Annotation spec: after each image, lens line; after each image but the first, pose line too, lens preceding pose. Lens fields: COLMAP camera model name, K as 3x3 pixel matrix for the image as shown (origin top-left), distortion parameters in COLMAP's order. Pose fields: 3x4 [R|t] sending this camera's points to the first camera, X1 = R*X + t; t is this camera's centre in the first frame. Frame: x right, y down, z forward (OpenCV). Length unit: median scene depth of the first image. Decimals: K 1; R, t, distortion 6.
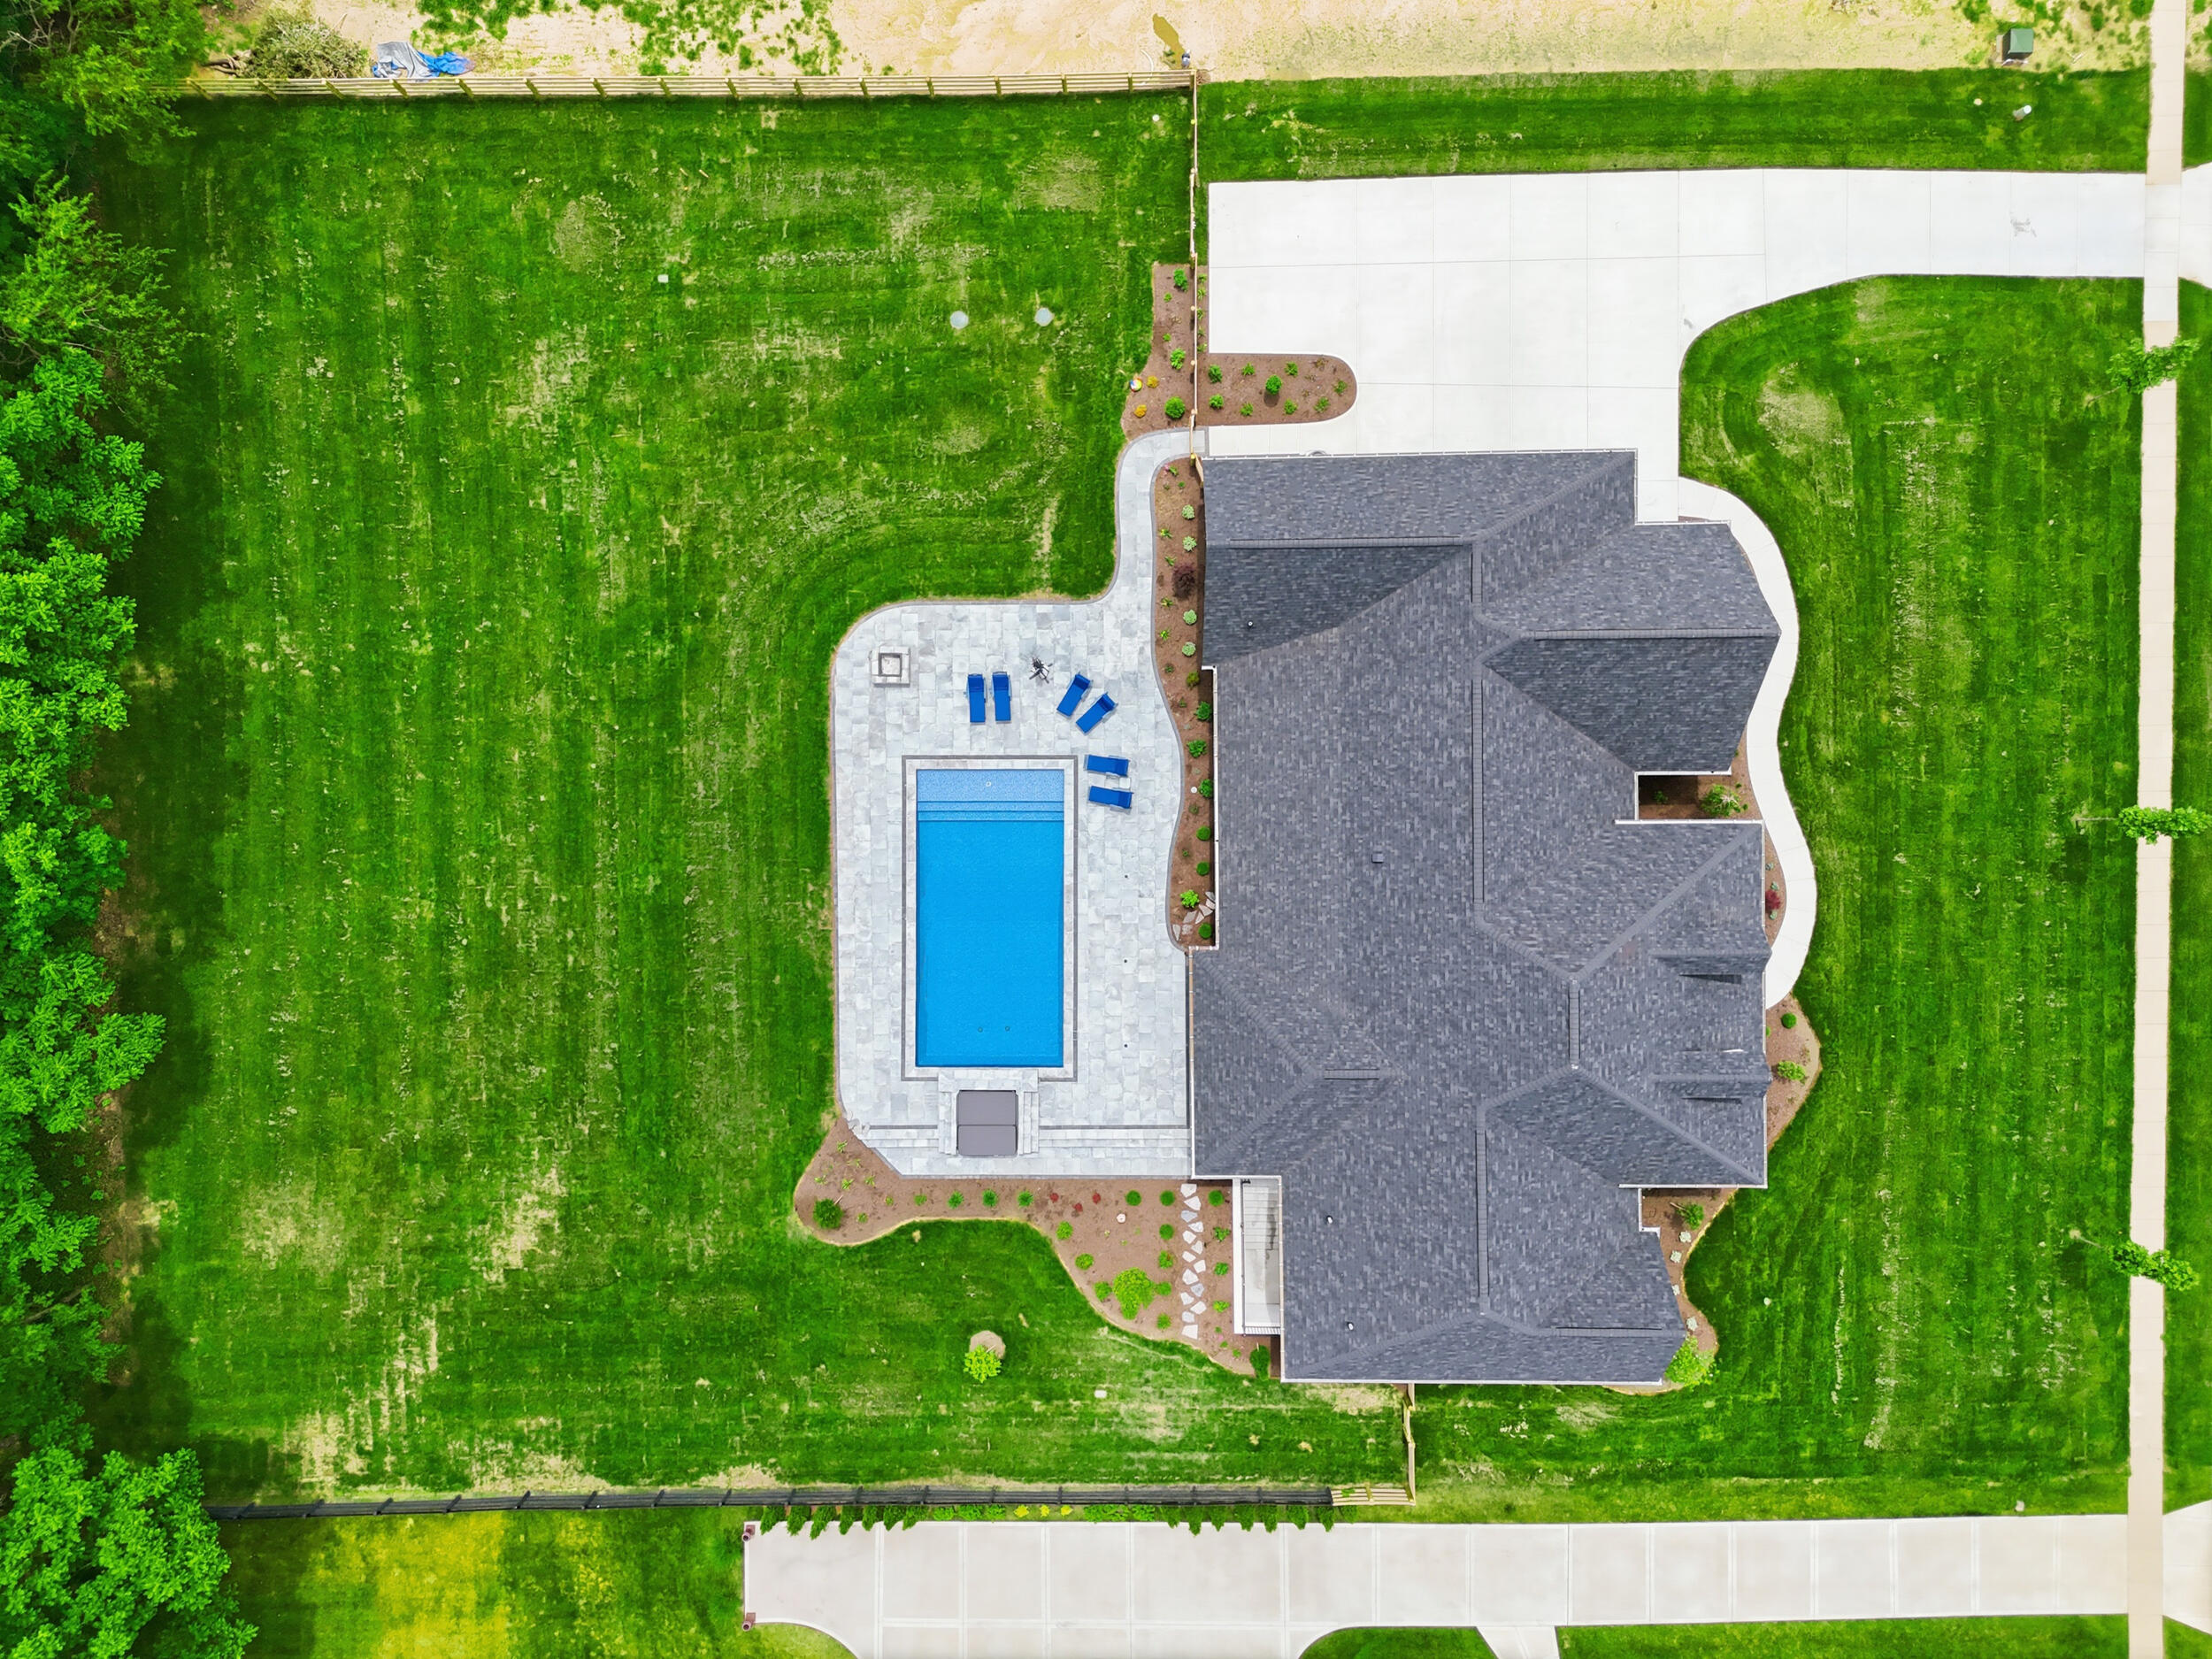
lens RADIAL K [[1642.2, 0, 1104.3], [0, 1642.2, 833.2], [0, 0, 1]] dist [0.058754, -0.048960]
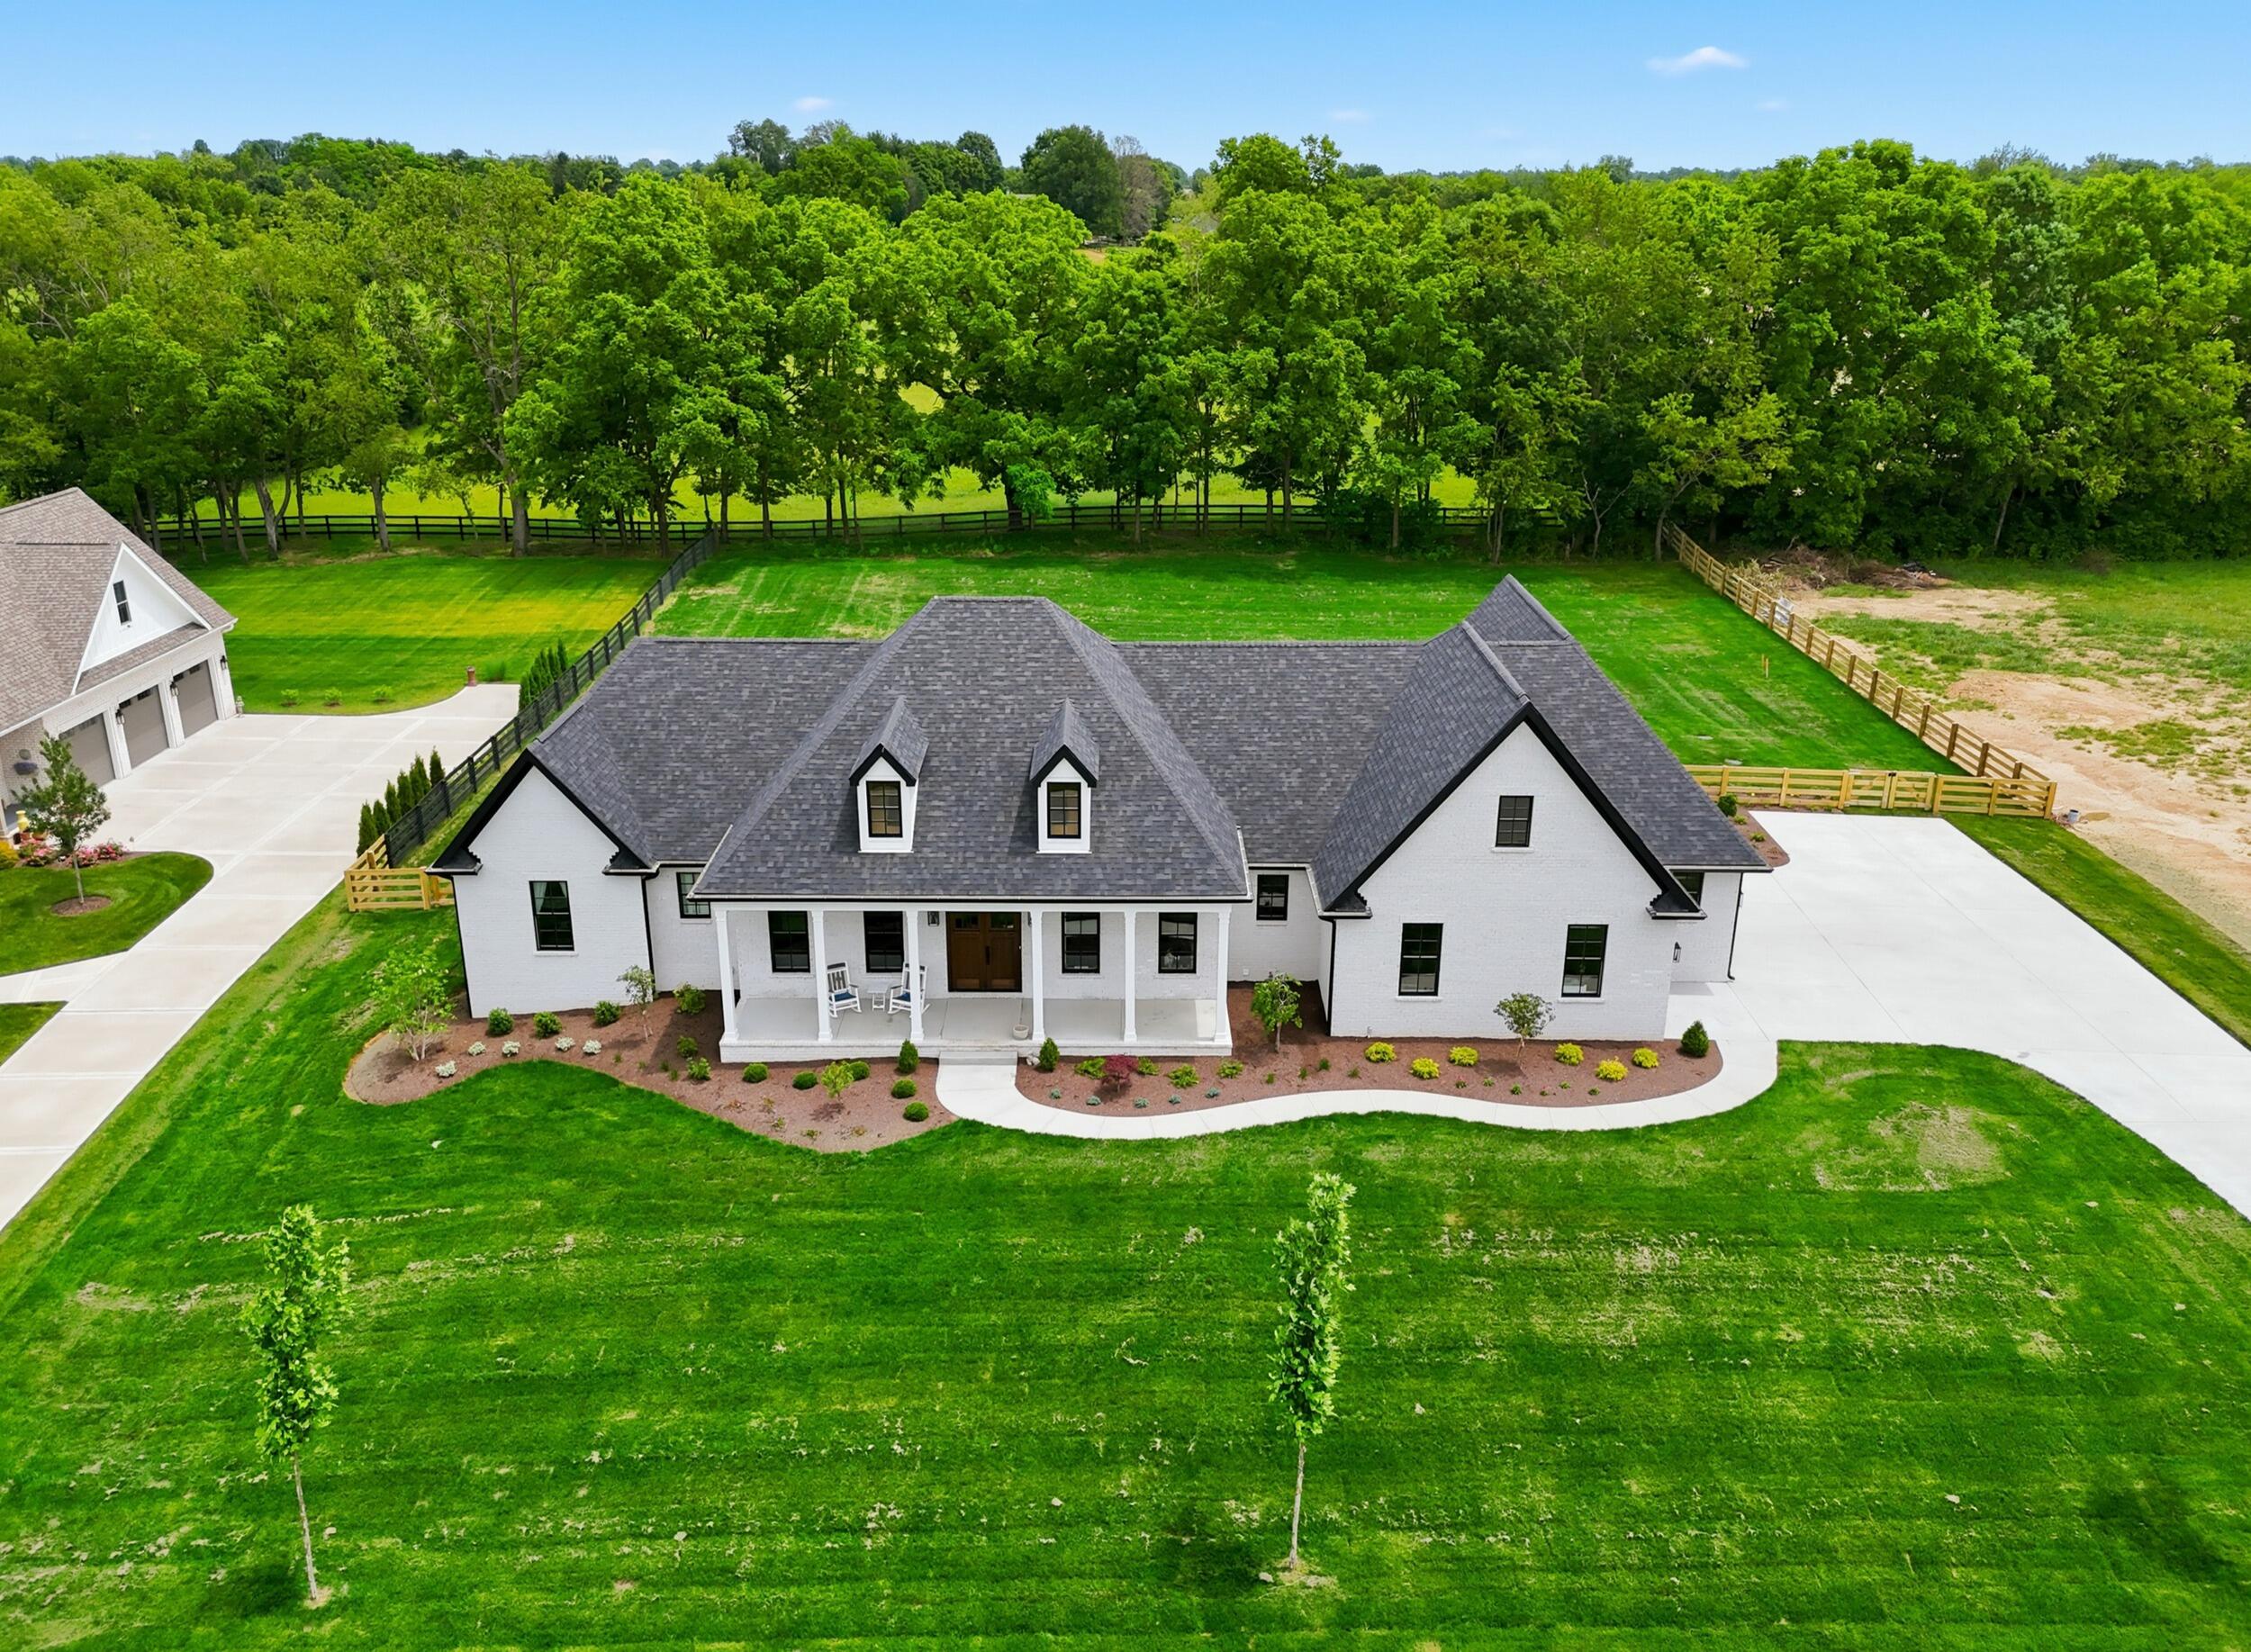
lens RADIAL K [[1829.7, 0, 1113.8], [0, 1829.7, 887.1], [0, 0, 1]] dist [0.037635, -0.010773]
pose [[-0.011283, 0.377629, -0.925888, 0.976595], [-0.999802, -0.019421, 0.004263, 0.040239], [-0.016372, 0.925753, 0.377773, 0.669053]]
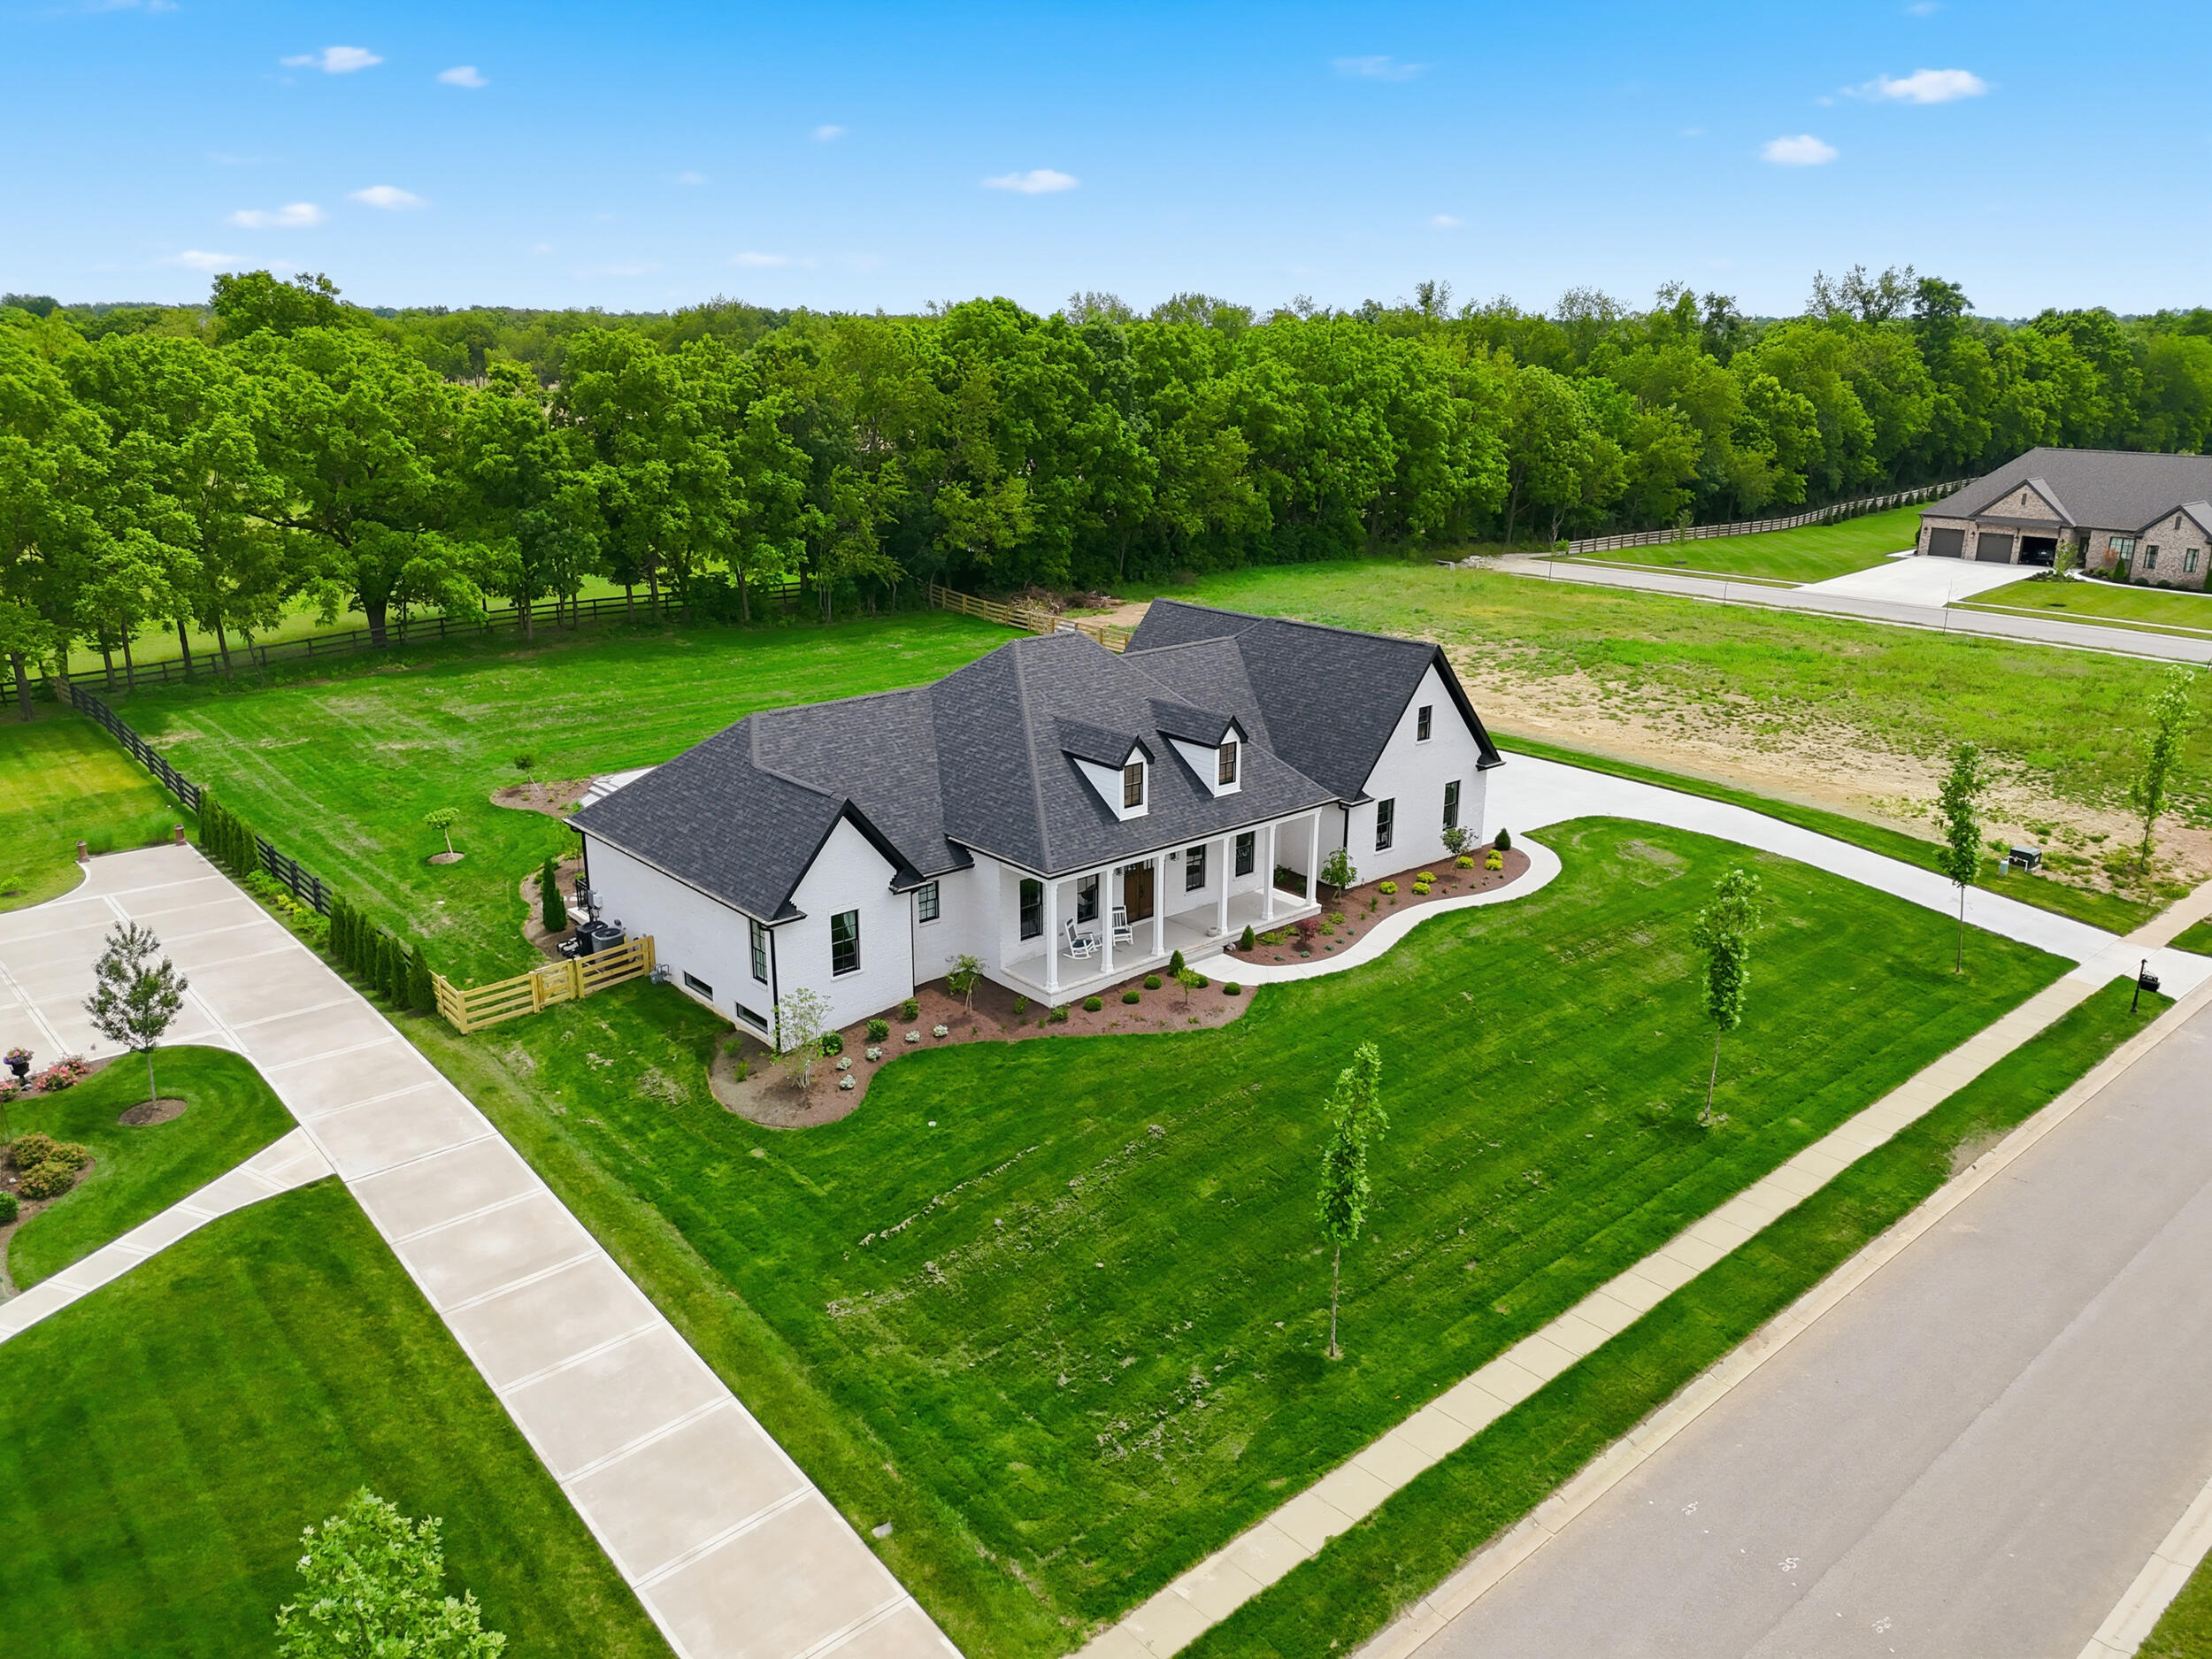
lens RADIAL K [[1642.2, 0, 1121.9], [0, 1642.2, 828.1], [0, 0, 1]] dist [0.058754, -0.048960]
pose [[0.658202, 0.242801, -0.712614, 0.923298], [-0.752248, 0.174537, -0.635342, 0.645682], [-0.029884, 0.954246, 0.297527, 0.677318]]
